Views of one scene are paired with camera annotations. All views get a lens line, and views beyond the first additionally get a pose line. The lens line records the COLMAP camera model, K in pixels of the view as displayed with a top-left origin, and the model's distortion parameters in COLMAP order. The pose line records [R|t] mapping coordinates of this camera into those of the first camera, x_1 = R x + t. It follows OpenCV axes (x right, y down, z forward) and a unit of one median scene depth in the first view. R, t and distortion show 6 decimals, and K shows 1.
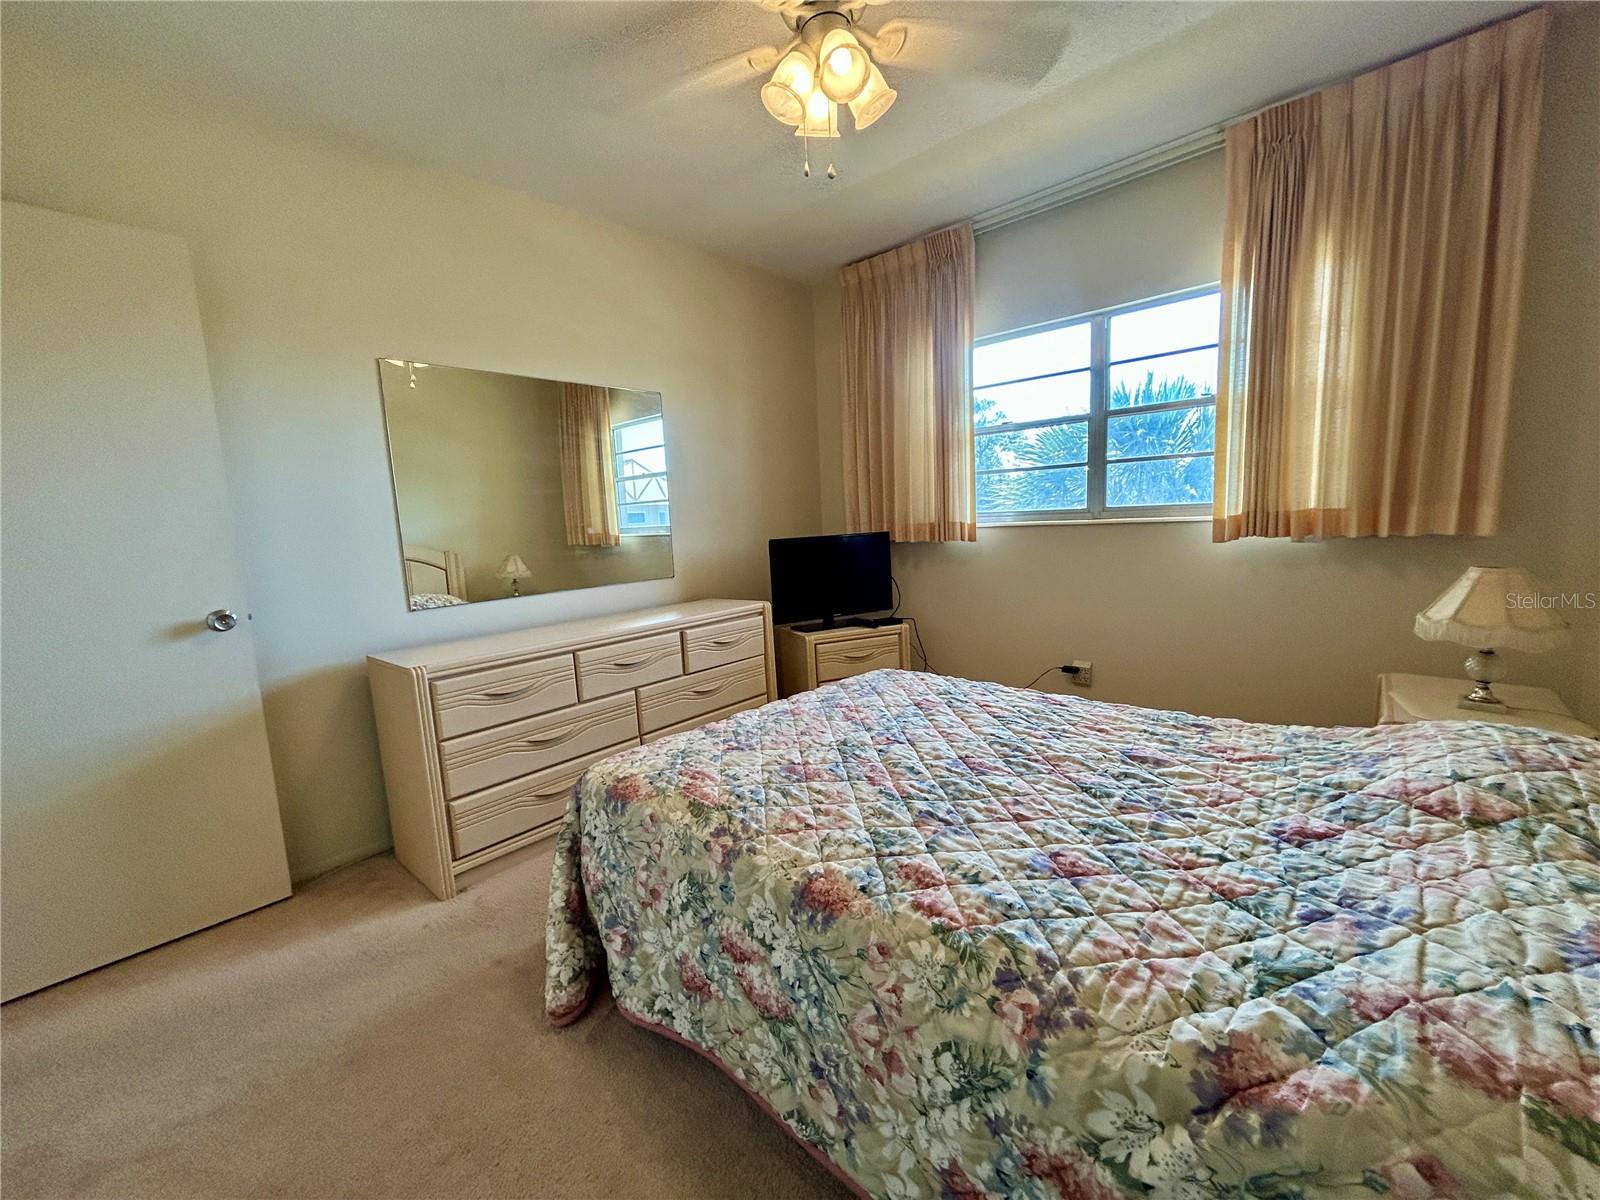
lens RADIAL K [[658.6, 0, 793.2], [0, 658.6, 602.5], [0, 0, 1]] dist [-0.003487, 0.001334]
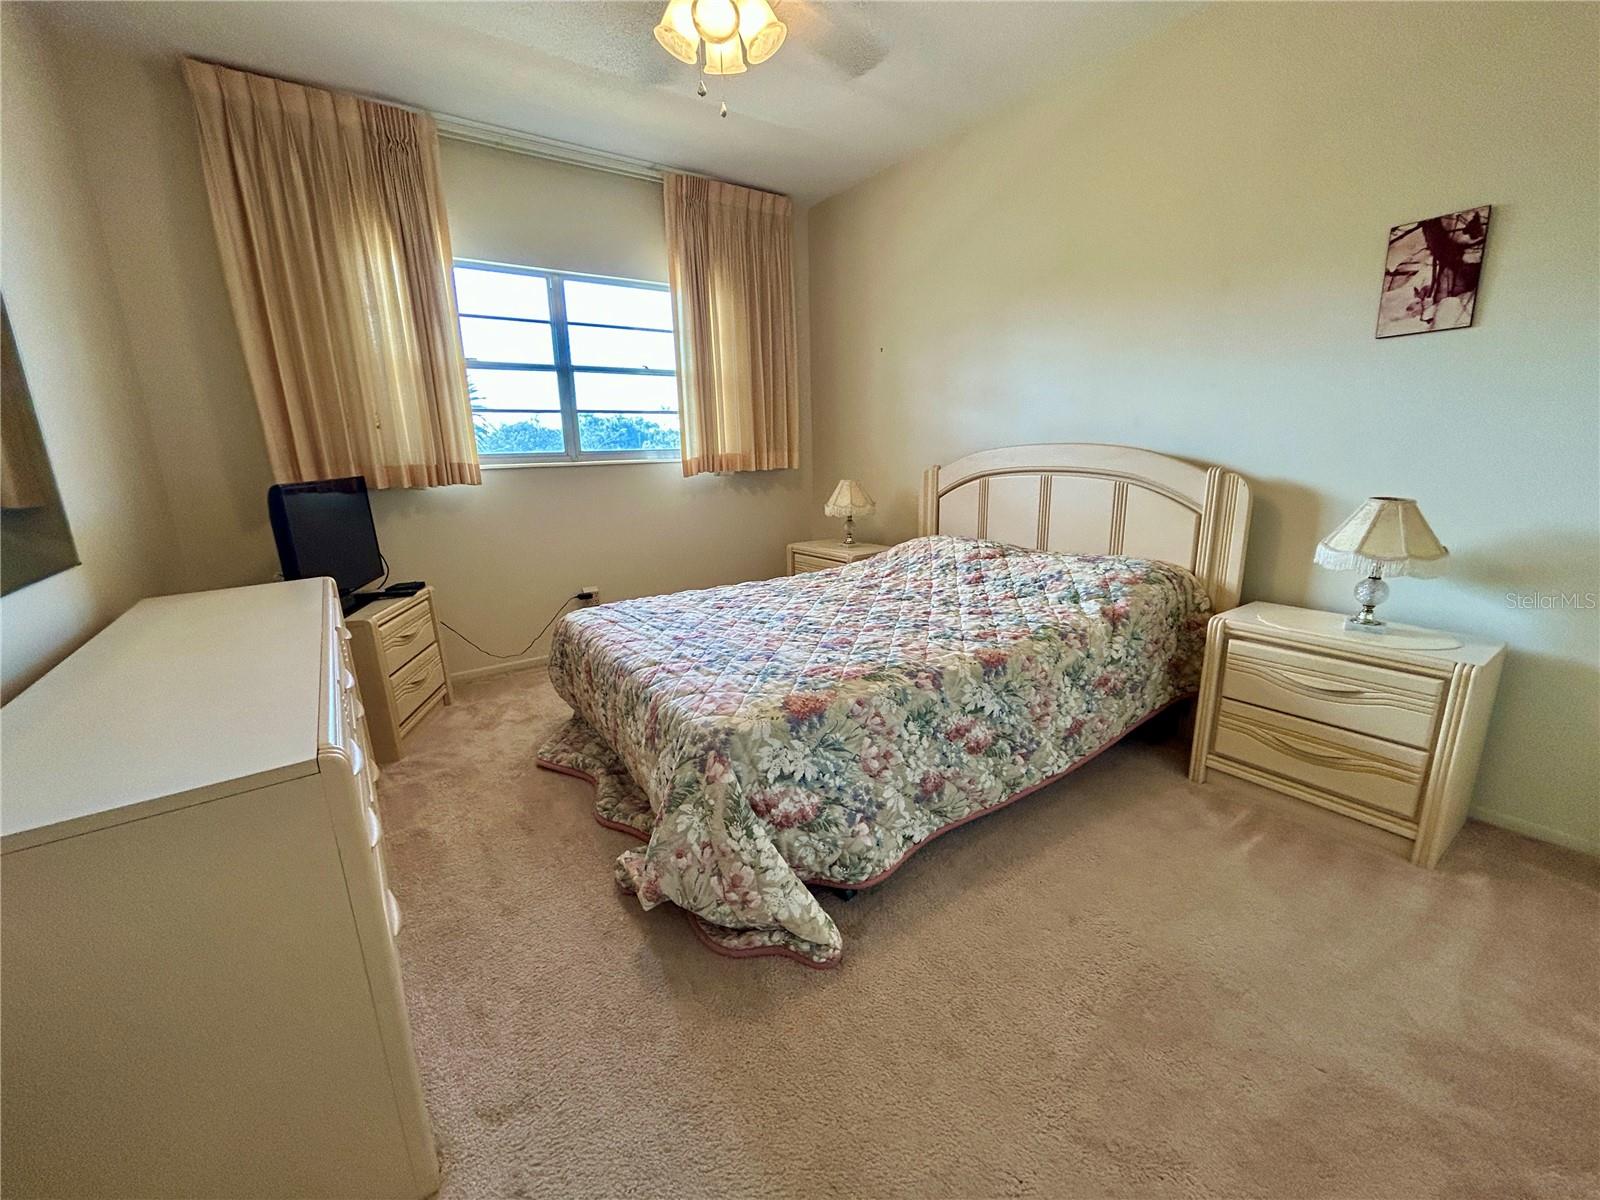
lens RADIAL K [[658.6, 0, 803.9], [0, 658.6, 606.9], [0, 0, 1]] dist [-0.003487, 0.001334]
pose [[0.195925, -0.189198, 0.962194, -0.840951], [0.145700, 0.975937, 0.162233, -0.013479], [-0.969735, 0.108406, 0.218776, 0.555705]]
